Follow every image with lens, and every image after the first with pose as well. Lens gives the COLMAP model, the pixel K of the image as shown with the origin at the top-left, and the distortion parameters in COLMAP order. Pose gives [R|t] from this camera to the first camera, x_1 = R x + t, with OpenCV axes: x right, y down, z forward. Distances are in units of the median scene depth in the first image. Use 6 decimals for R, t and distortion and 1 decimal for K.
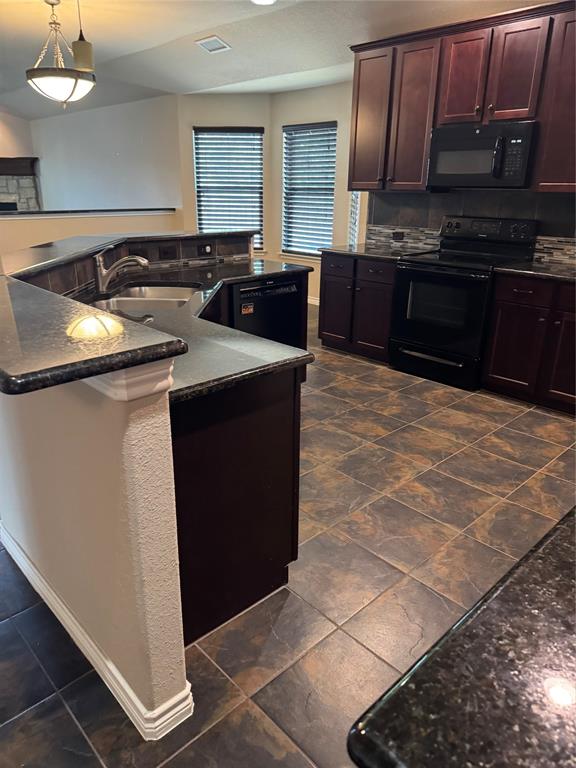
lens RADIAL K [[549.2, 0, 272.8], [0, 549.2, 408.7], [0, 0, 1]] dist [-0.000268, 0.001512]
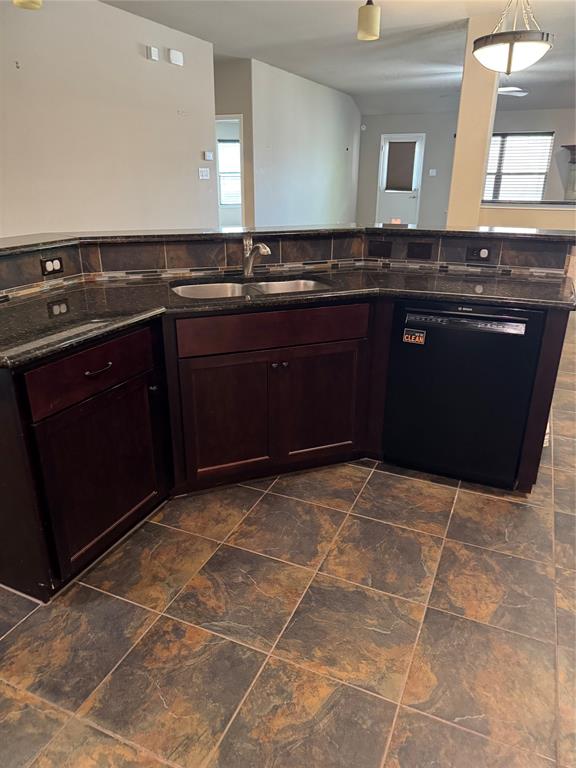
lens RADIAL K [[549.2, 0, 254.7], [0, 549.2, 388.2], [0, 0, 1]] dist [-0.000268, 0.001512]
pose [[0.365910, 0.327689, -0.871051, 0.396538], [-0.345607, 0.916874, 0.199745, -0.146402], [0.864098, 0.227953, 0.448745, 0.398369]]
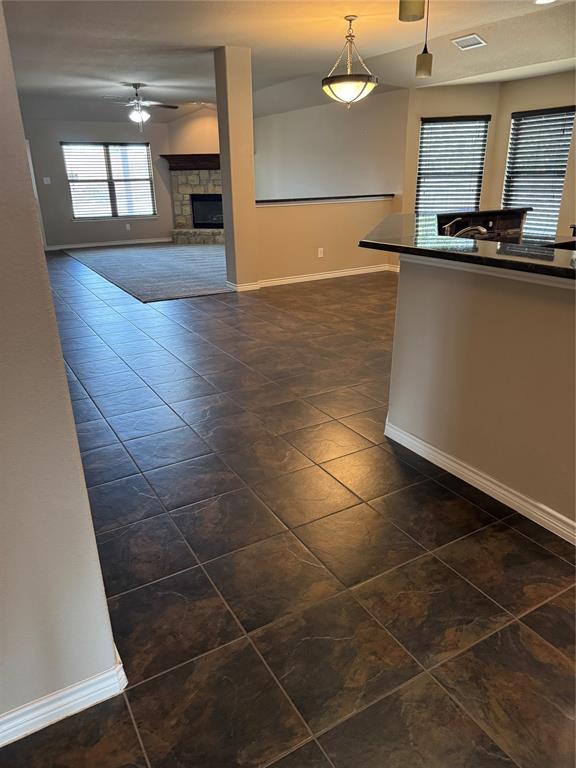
lens RADIAL K [[549.2, 0, 284.4], [0, 549.2, 411.0], [0, 0, 1]] dist [-0.000268, 0.001512]
pose [[0.979966, 0.051733, -0.192331, -0.262250], [-0.048133, 0.998568, 0.023350, 0.084944], [0.193263, -0.013625, 0.981052, -0.199558]]
